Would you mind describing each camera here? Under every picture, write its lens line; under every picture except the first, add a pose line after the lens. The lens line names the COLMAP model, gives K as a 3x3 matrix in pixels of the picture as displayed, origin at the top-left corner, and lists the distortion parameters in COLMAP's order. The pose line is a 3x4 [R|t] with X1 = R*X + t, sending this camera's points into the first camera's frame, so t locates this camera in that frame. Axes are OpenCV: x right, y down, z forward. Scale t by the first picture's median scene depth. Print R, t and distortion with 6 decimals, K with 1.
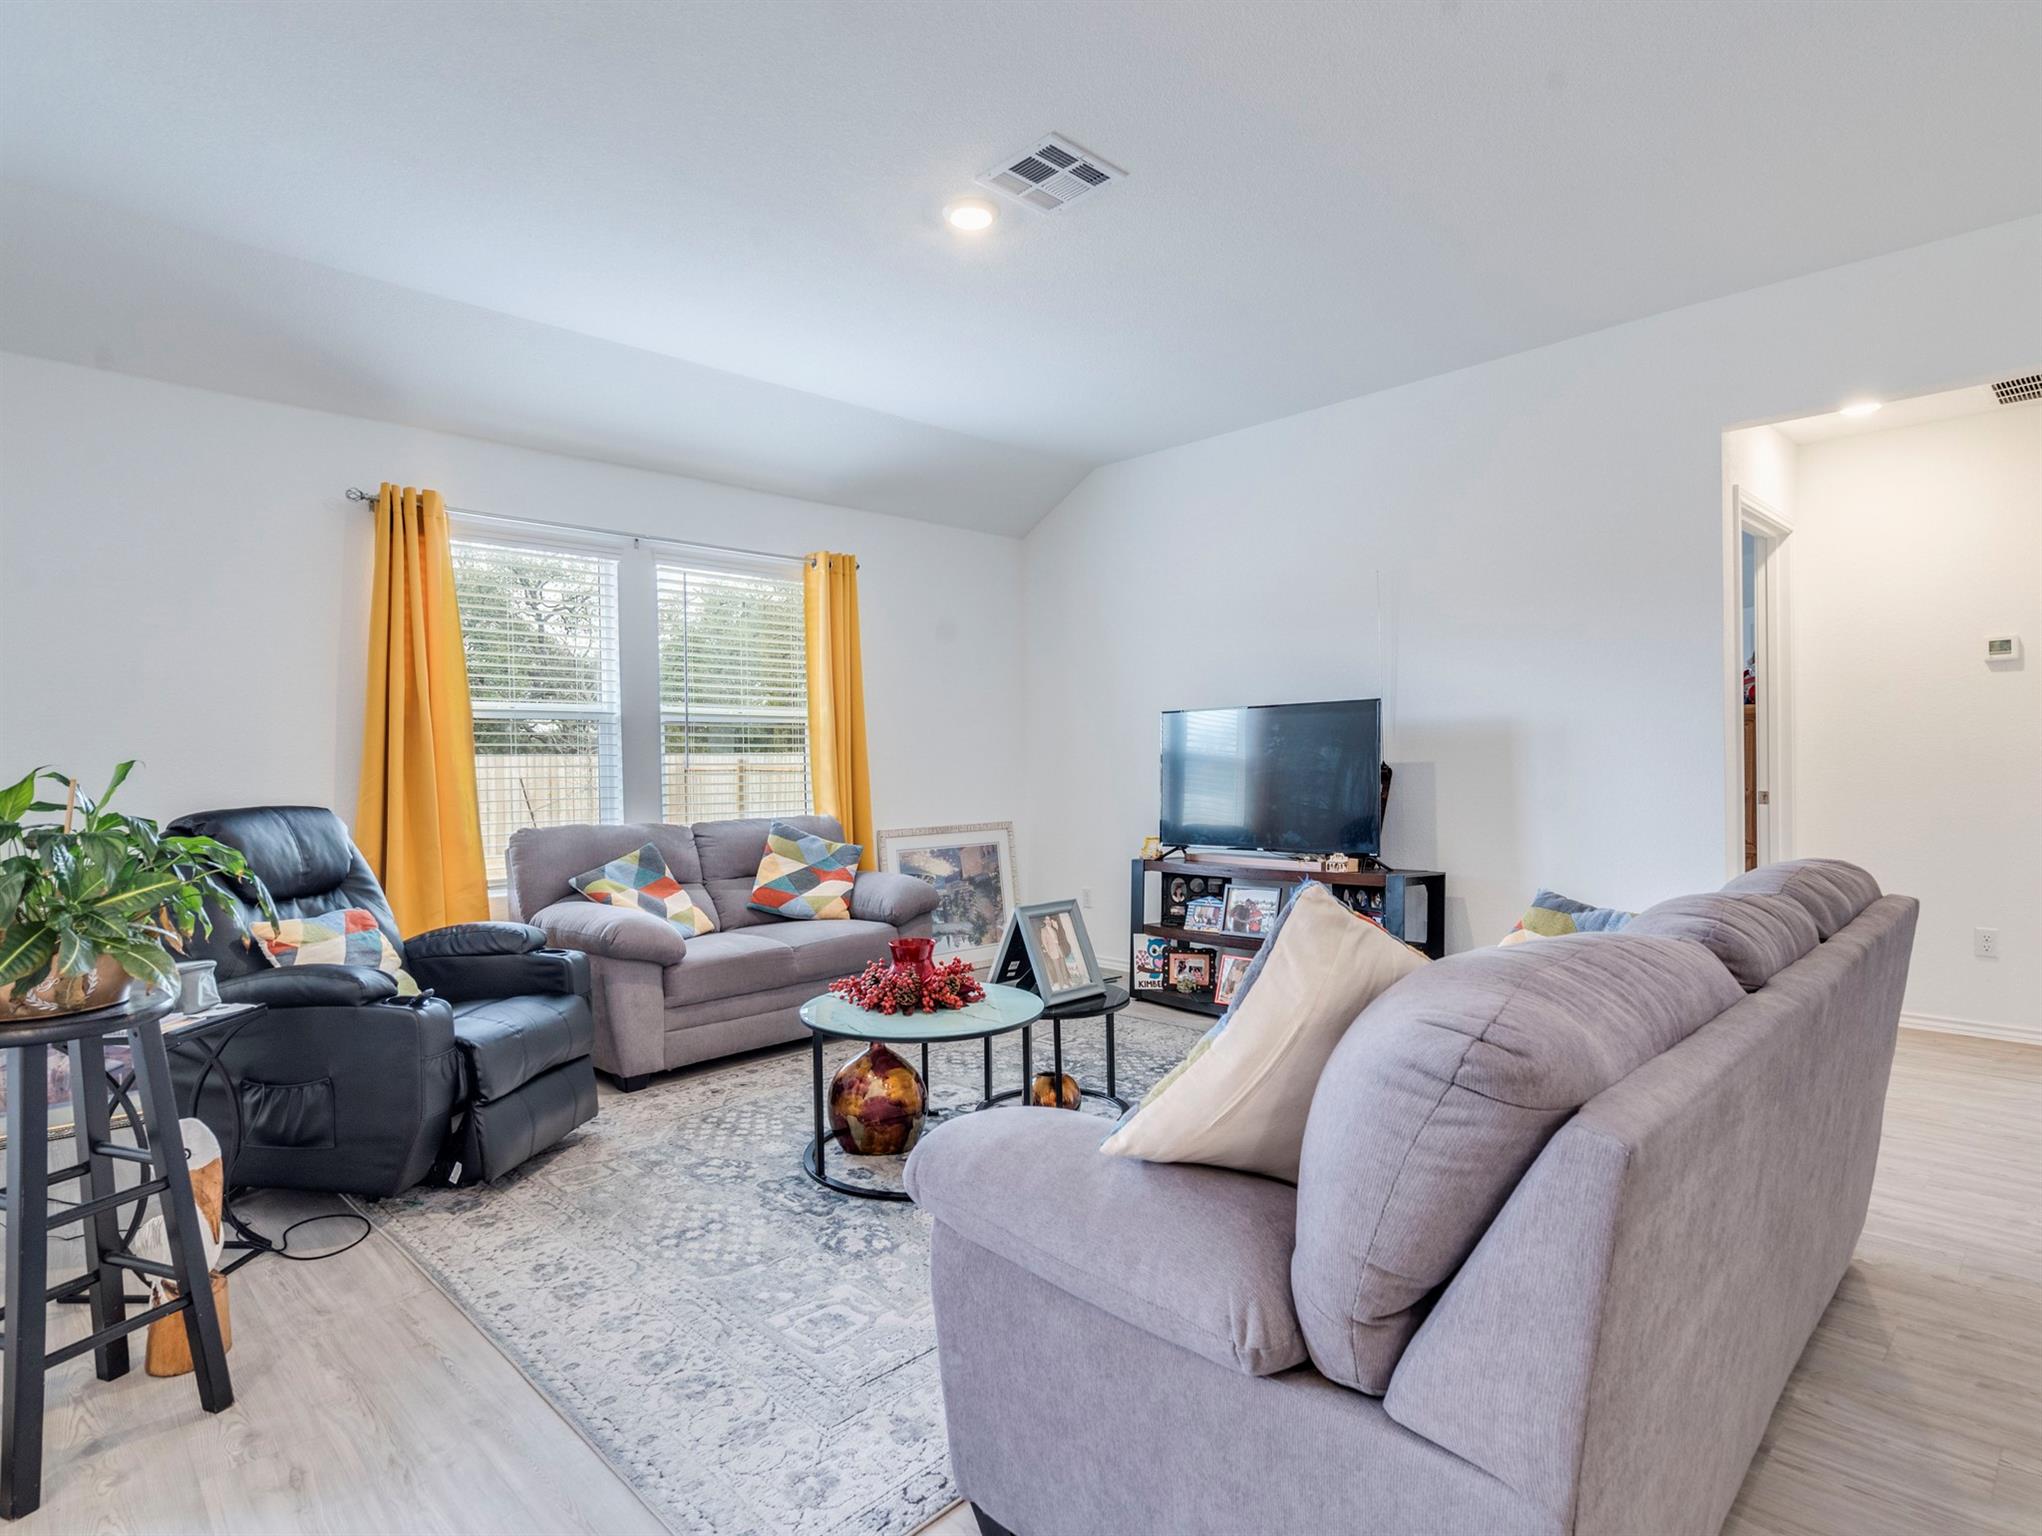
lens RADIAL K [[1076.8, 0, 1060.4], [0, 1076.8, 788.8], [0, 0, 1]] dist [-0.021995, 0.005646]
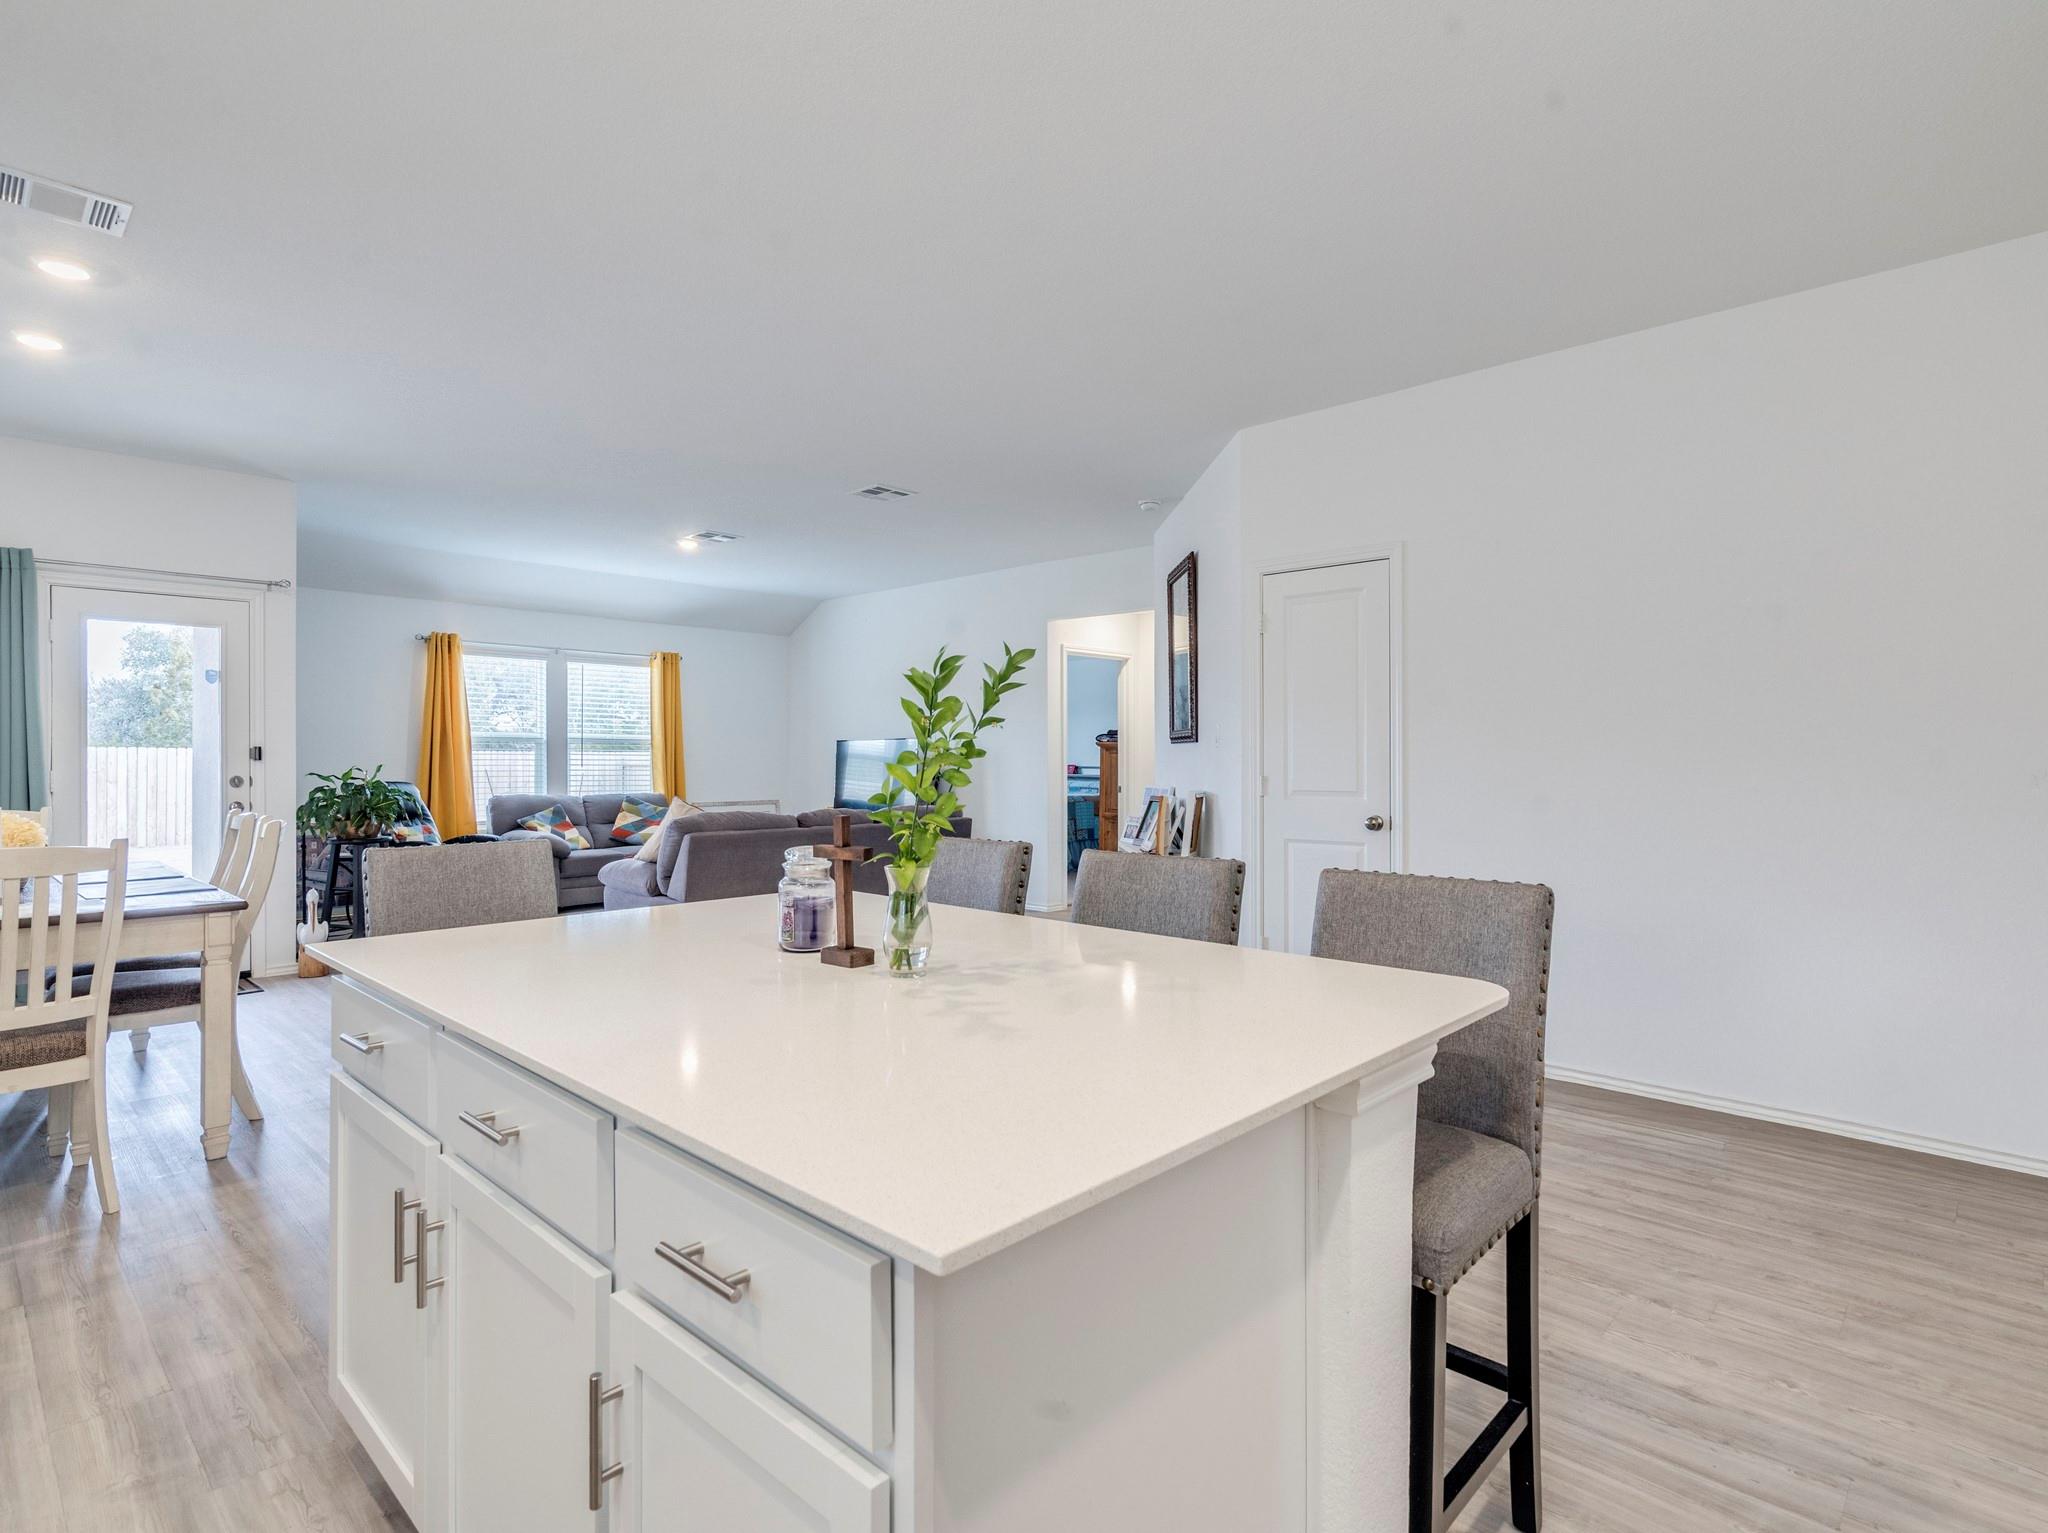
lens RADIAL K [[1055.5, 0, 1033.7], [0, 1055.5, 766.0], [0, 0, 1]] dist [-0.007850, 0.000396]
pose [[0.999758, 0.013961, 0.017029, 0.467597], [-0.013706, 0.999793, -0.015012, -0.004438], [-0.017236, 0.014775, 0.999742, -0.981015]]
